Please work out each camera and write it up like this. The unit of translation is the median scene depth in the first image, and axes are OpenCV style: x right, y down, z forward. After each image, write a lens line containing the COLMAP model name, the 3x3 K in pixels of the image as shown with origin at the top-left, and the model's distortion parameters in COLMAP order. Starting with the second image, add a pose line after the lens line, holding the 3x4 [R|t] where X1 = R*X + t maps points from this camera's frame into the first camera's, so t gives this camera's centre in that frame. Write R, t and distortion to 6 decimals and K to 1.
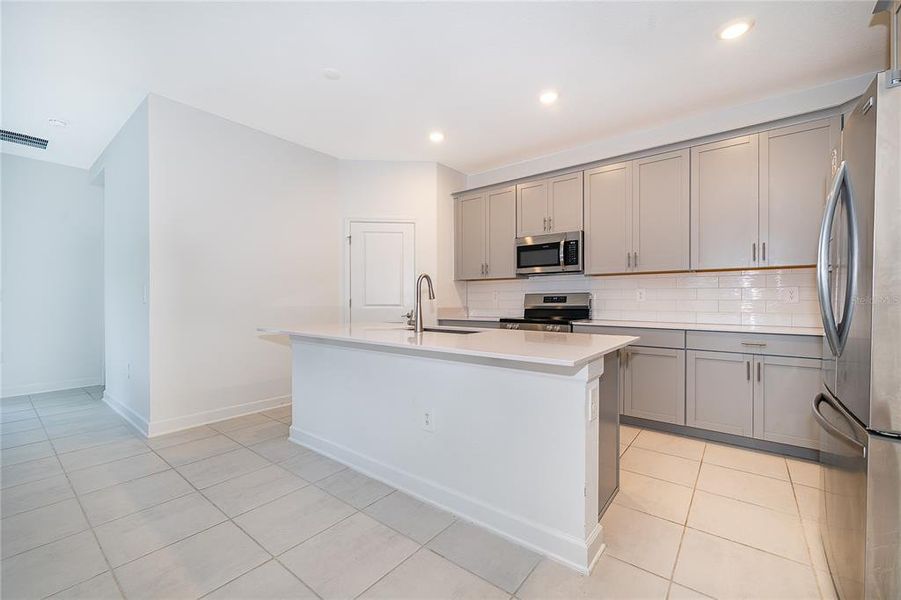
lens RADIAL K [[378.4, 0, 450.5], [0, 378.4, 300.0], [0, 0, 1]] dist [-0.002129, -0.000063]
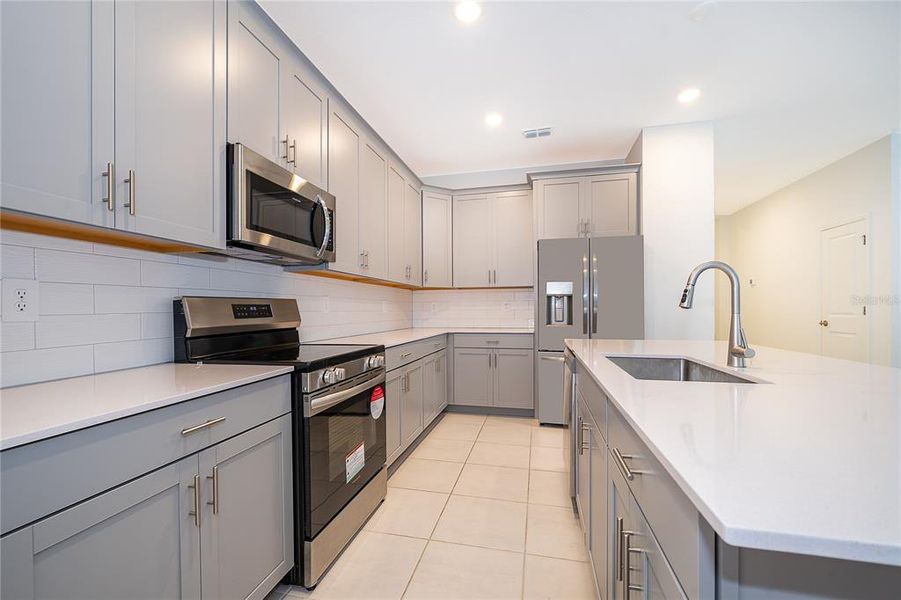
lens RADIAL K [[362.9, 0, 451.4], [0, 362.9, 307.9], [0, 0, 1]] dist [-0.001465, -0.000126]
pose [[-0.436446, 0.008875, 0.899687, -0.239574], [0.008622, 0.999947, -0.005681, -0.000910], [-0.899689, 0.005277, -0.436500, 0.993152]]
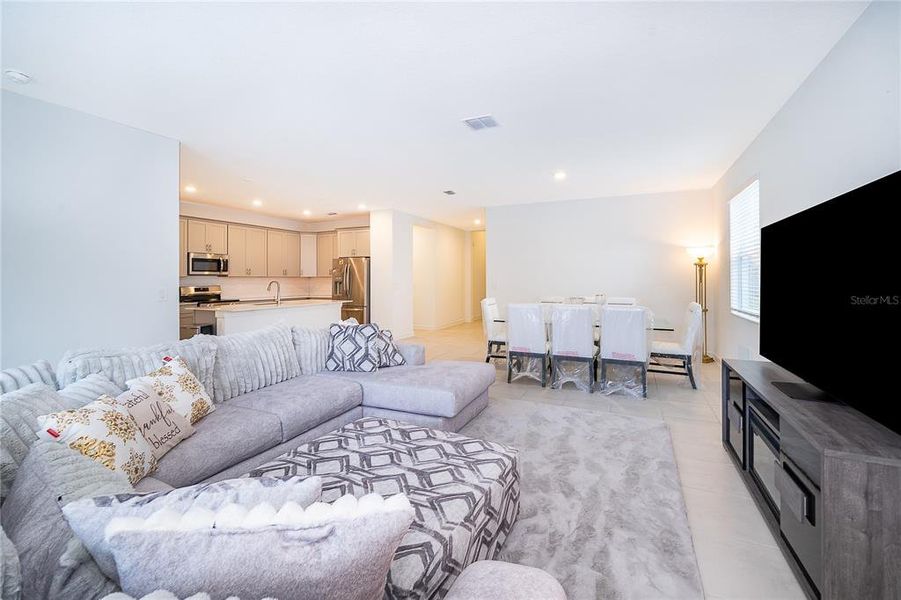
lens RADIAL K [[375.2, 0, 450.1], [0, 375.2, 283.3], [0, 0, 1]] dist [-0.001038, -0.000230]
pose [[-0.232771, -0.009846, 0.972482, -1.695691], [0.002308, 0.999940, 0.010677, -0.048054], [-0.972529, 0.004729, -0.232734, 0.295965]]
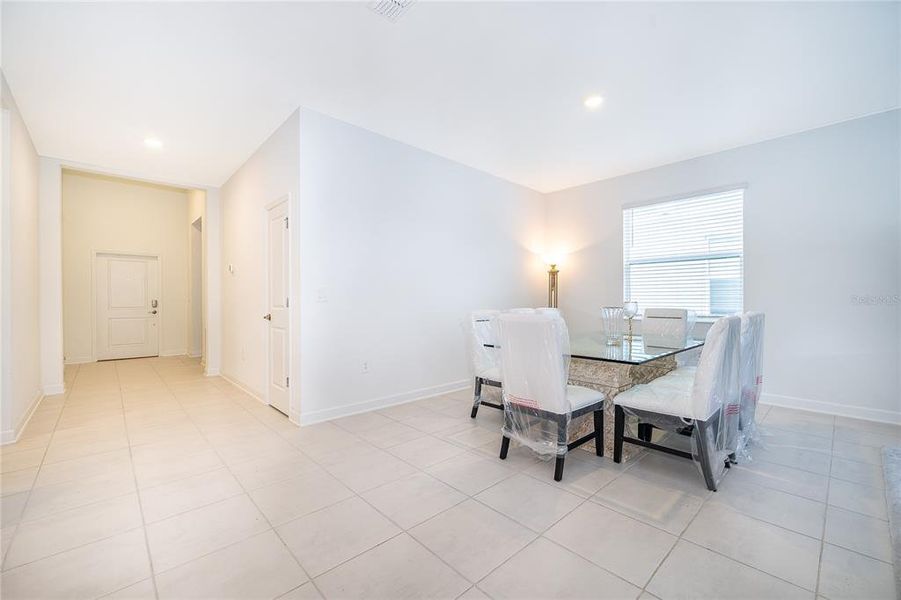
lens RADIAL K [[371.5, 0, 450.5], [0, 371.5, 300.0], [0, 0, 1]] dist [0.001751, 0.000215]
pose [[-0.990931, 0.002963, 0.134340, -0.384070], [0.002253, 0.999983, -0.005439, 0.002346], [-0.134354, -0.005087, -0.990920, 0.411242]]
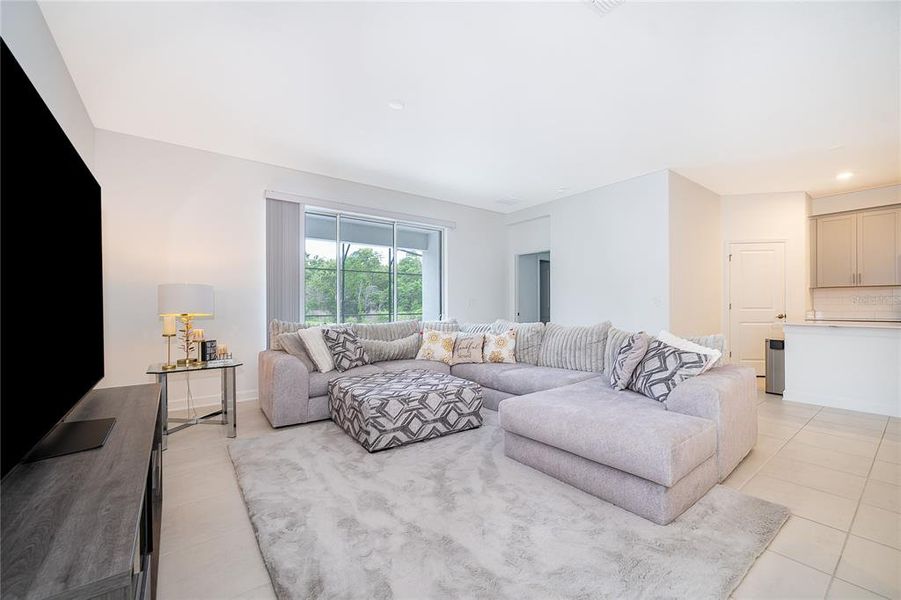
lens RADIAL K [[363.1, 0, 450.5], [0, 363.1, 300.0], [0, 0, 1]] dist [-0.000208, -0.000037]
pose [[0.974794, -0.004731, -0.223056, -1.002011], [0.001916, 0.999916, -0.012838, 0.000136], [0.223098, 0.012087, 0.974721, -0.450171]]
